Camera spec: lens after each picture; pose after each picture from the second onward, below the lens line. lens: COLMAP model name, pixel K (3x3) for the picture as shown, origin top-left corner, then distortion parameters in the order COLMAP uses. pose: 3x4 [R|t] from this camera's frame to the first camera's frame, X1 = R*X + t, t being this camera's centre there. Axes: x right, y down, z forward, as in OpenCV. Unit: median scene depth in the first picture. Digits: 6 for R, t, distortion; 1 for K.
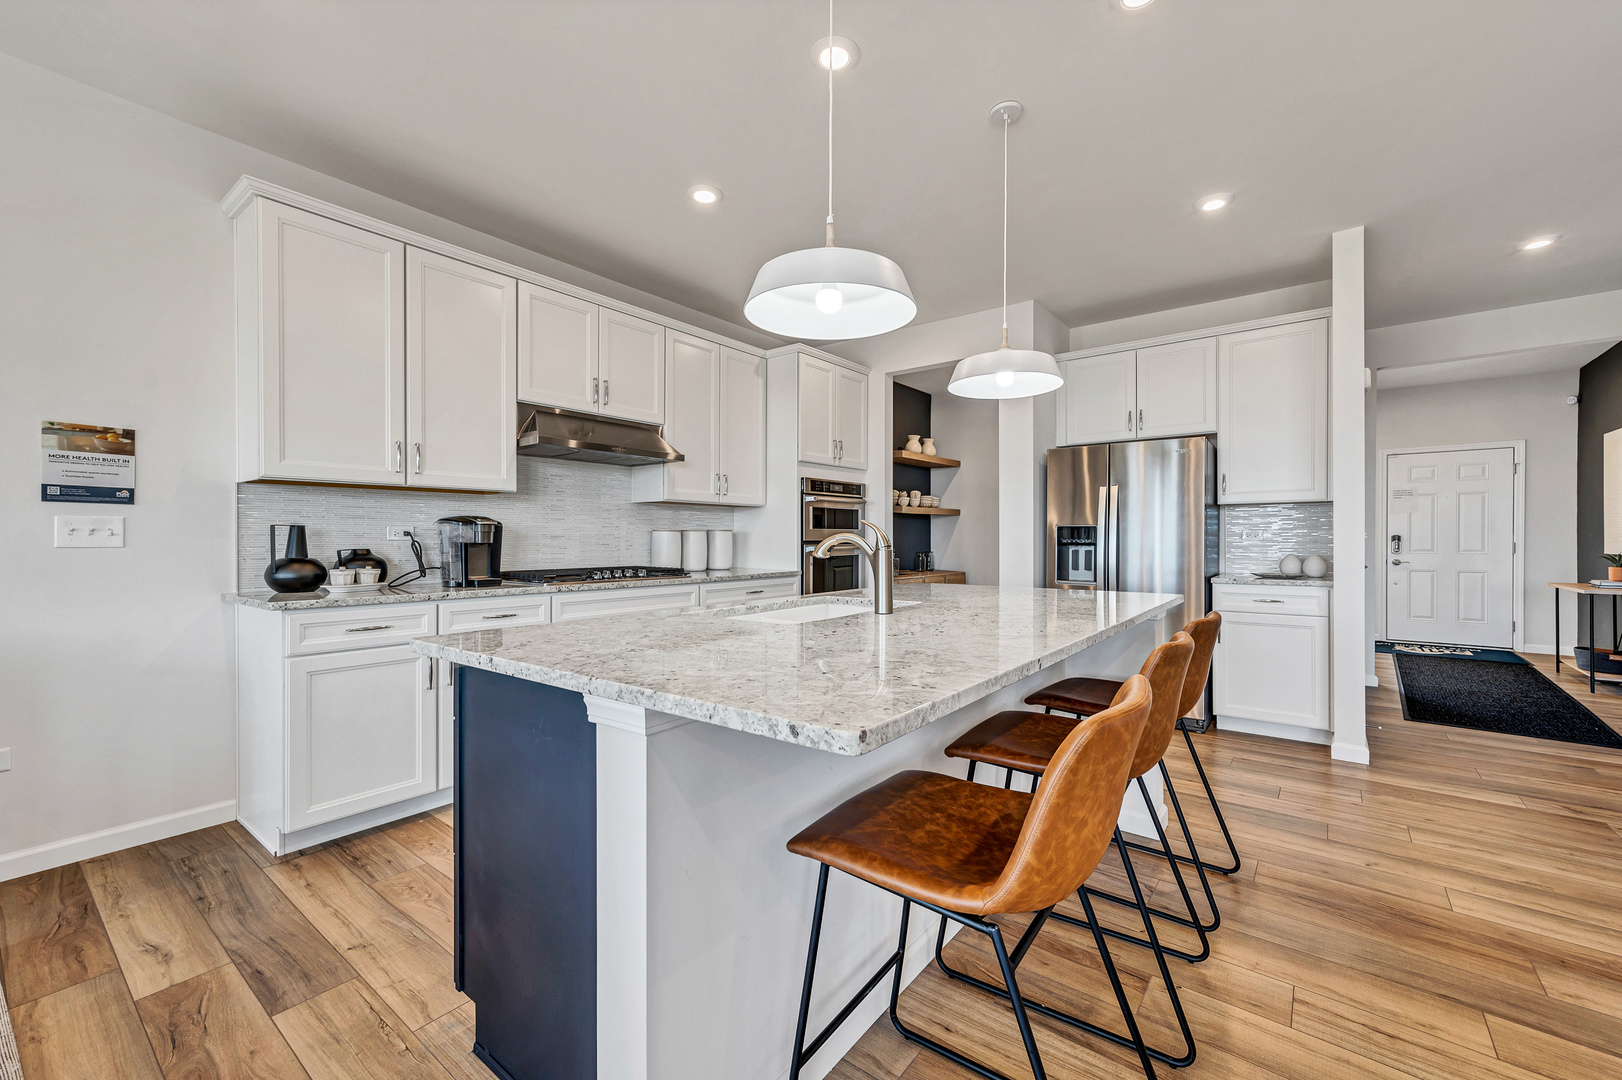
lens RADIAL K [[646.5, 0, 823.9], [0, 646.5, 538.3], [0, 0, 1]] dist [0.012663, 0.000040]
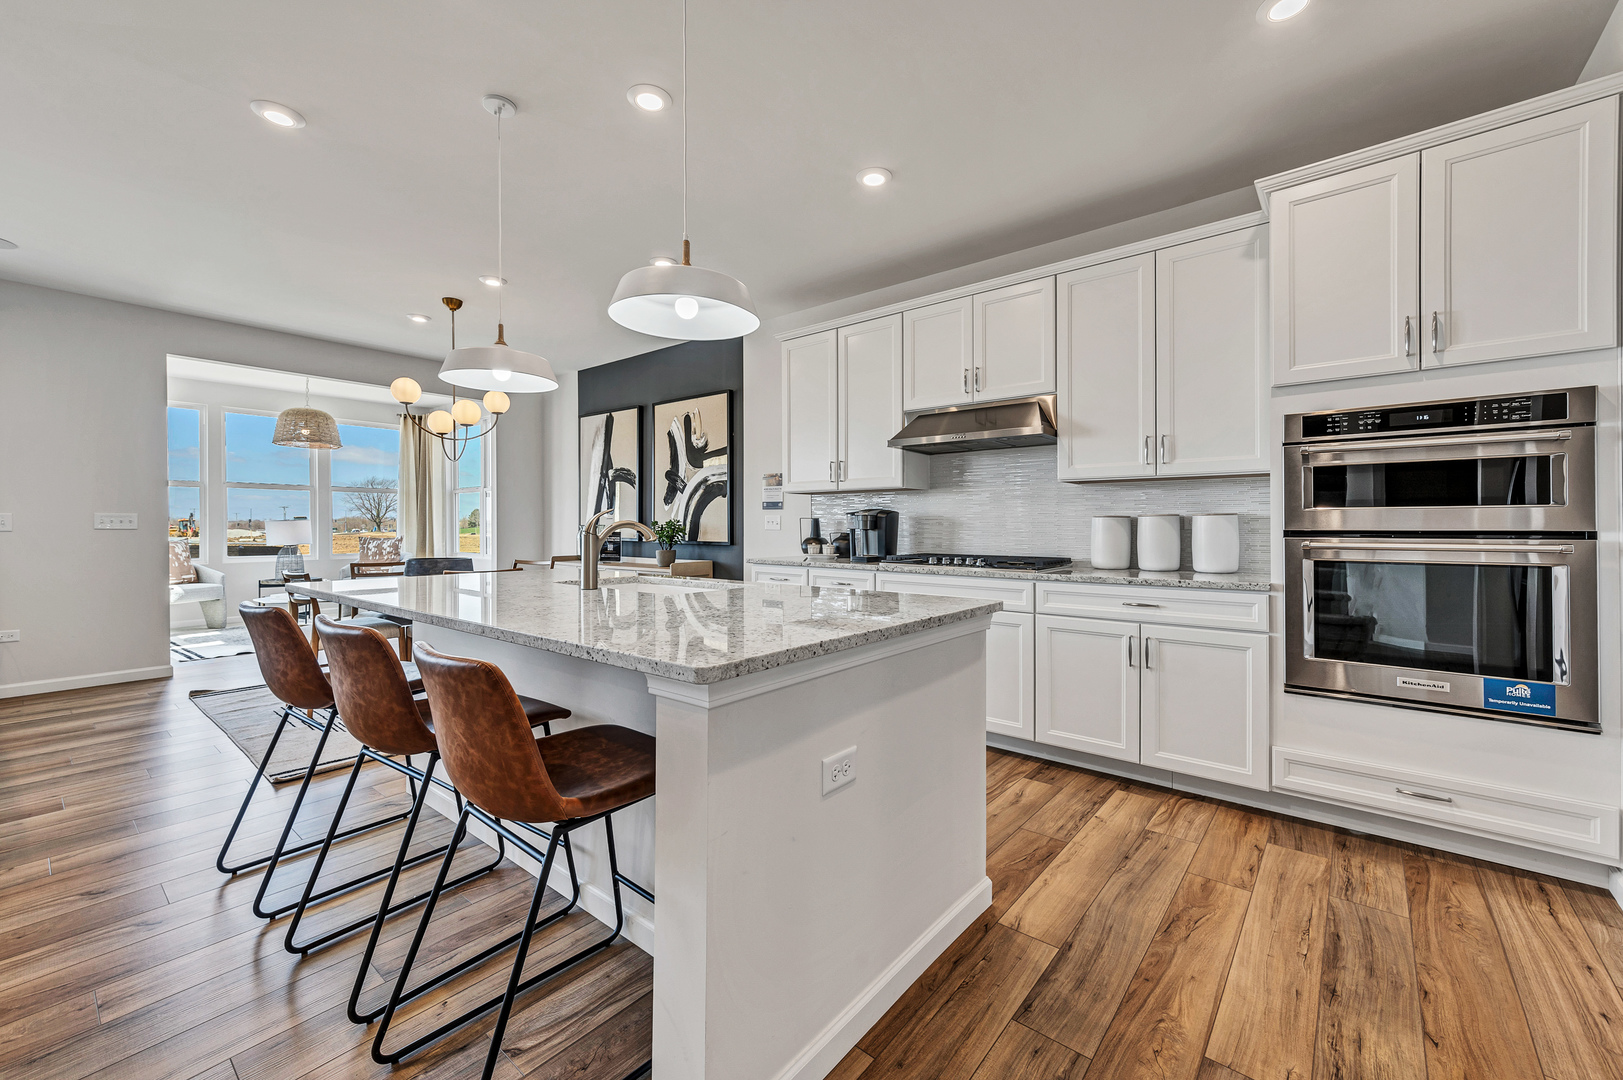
lens RADIAL K [[657.5, 0, 787.2], [0, 657.5, 534.2], [0, 0, 1]] dist [0.013256, 0.000743]
pose [[-0.048033, 0.009292, -0.998803, 0.692939], [-0.003180, 0.999950, 0.009456, 0.004392], [0.998841, 0.003630, -0.048001, 0.750537]]
